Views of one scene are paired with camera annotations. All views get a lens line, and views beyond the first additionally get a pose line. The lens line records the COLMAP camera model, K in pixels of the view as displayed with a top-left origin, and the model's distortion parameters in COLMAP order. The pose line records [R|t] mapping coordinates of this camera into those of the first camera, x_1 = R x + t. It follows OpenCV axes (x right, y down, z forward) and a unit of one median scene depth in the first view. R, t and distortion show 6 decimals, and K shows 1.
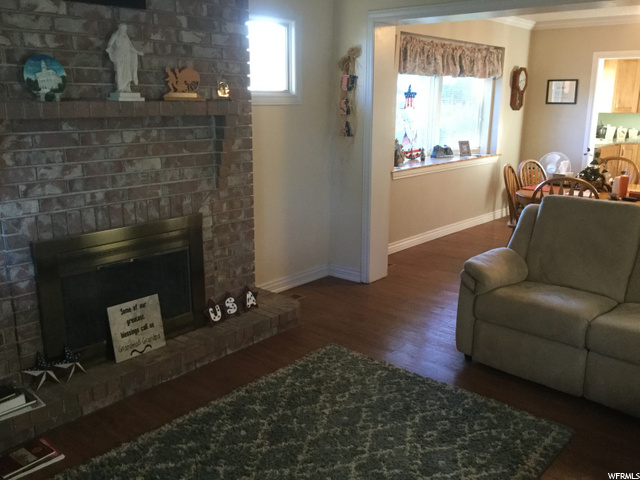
lens RADIAL K [[578.4, 0, 309.2], [0, 578.4, 239.6], [0, 0, 1]] dist [0.140246, -0.211696]
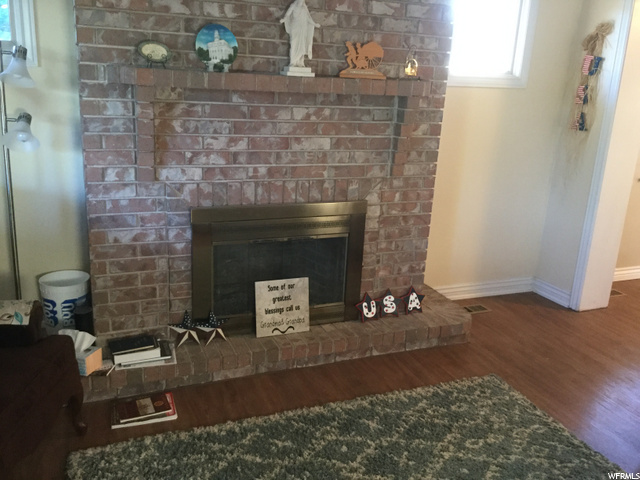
lens RADIAL K [[578.4, 0, 309.2], [0, 578.4, 239.6], [0, 0, 1]] dist [0.140246, -0.211696]
pose [[0.899784, 0.164861, -0.403993, 0.128136], [-0.151523, 0.986313, 0.065017, -0.033920], [0.409182, 0.002713, 0.912449, 0.127440]]
